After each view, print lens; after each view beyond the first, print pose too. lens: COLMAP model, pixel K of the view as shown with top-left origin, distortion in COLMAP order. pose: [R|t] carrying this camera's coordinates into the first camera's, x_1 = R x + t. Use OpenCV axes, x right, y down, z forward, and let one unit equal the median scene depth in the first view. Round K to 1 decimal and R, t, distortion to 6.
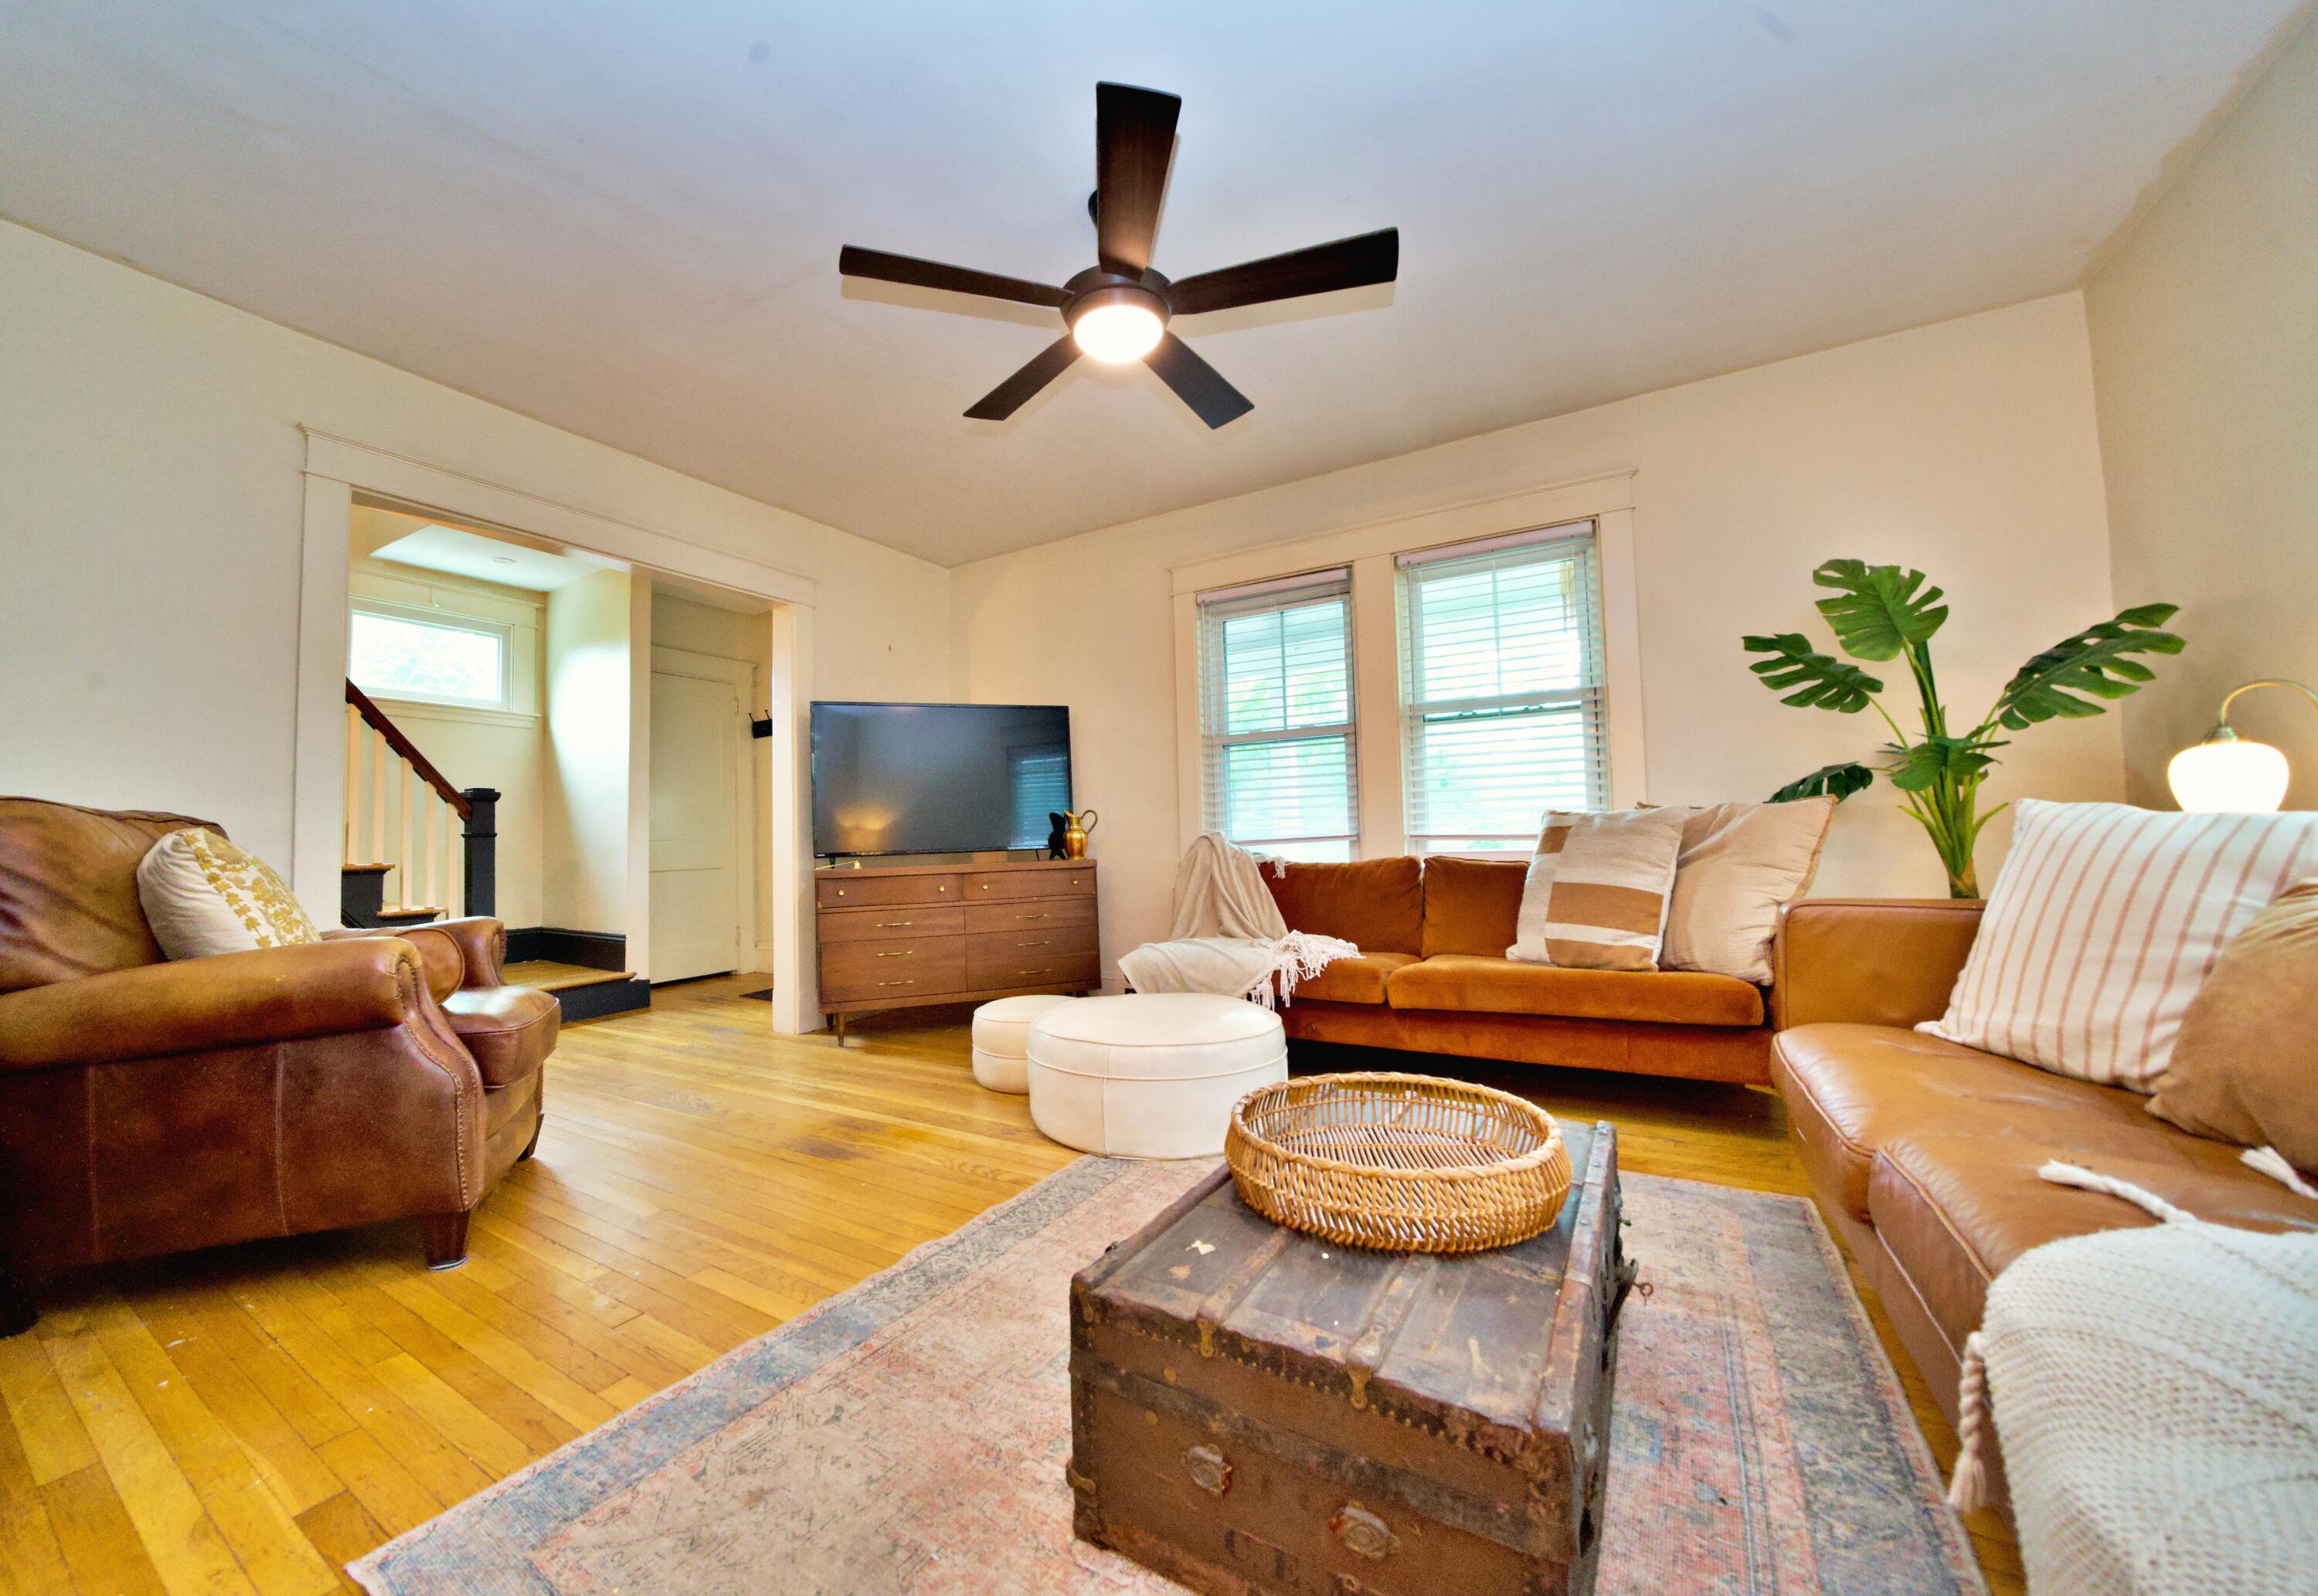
lens RADIAL K [[832.2, 0, 1152.9], [0, 832.2, 806.6], [0, 0, 1]] dist [-0.019439, 0.000472]
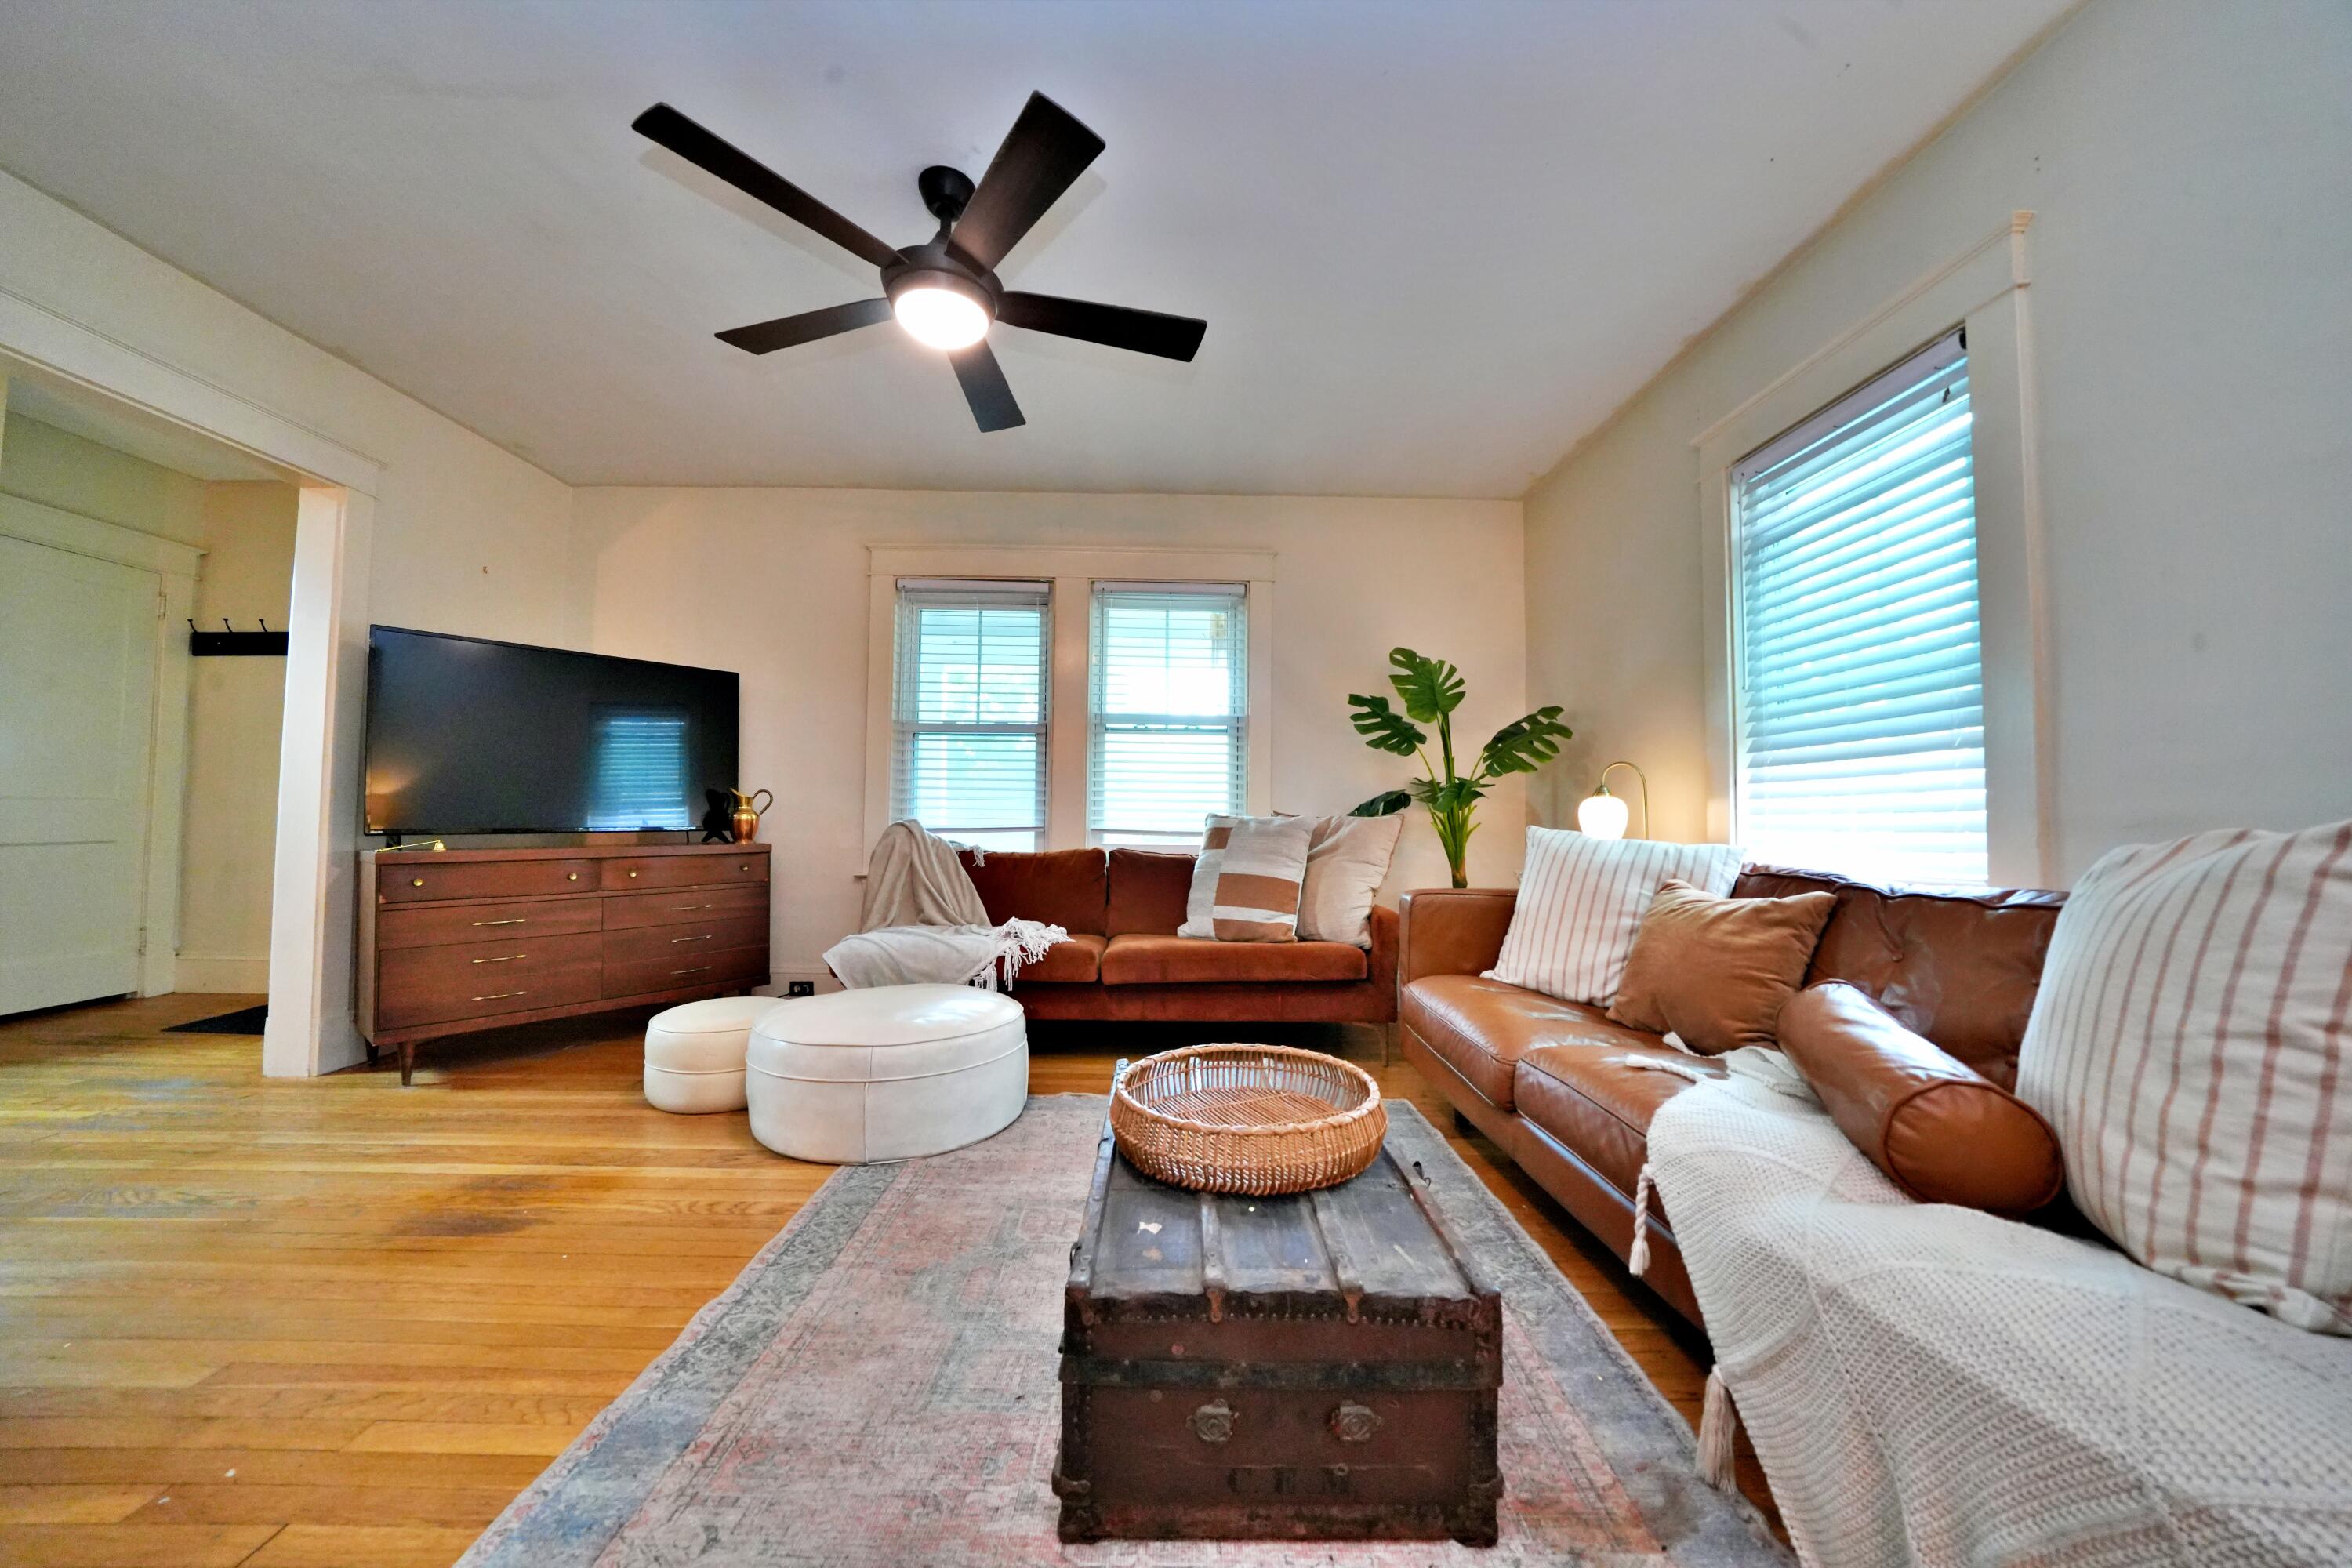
lens RADIAL K [[775.7, 0, 1173.2], [0, 775.7, 788.0], [0, 0, 1]] dist [-0.018570, 0.000545]
pose [[0.849049, 0.056400, 0.525295, -0.231952], [-0.055395, 0.998309, -0.017650, -0.013159], [-0.525402, -0.014113, 0.850737, 0.063284]]
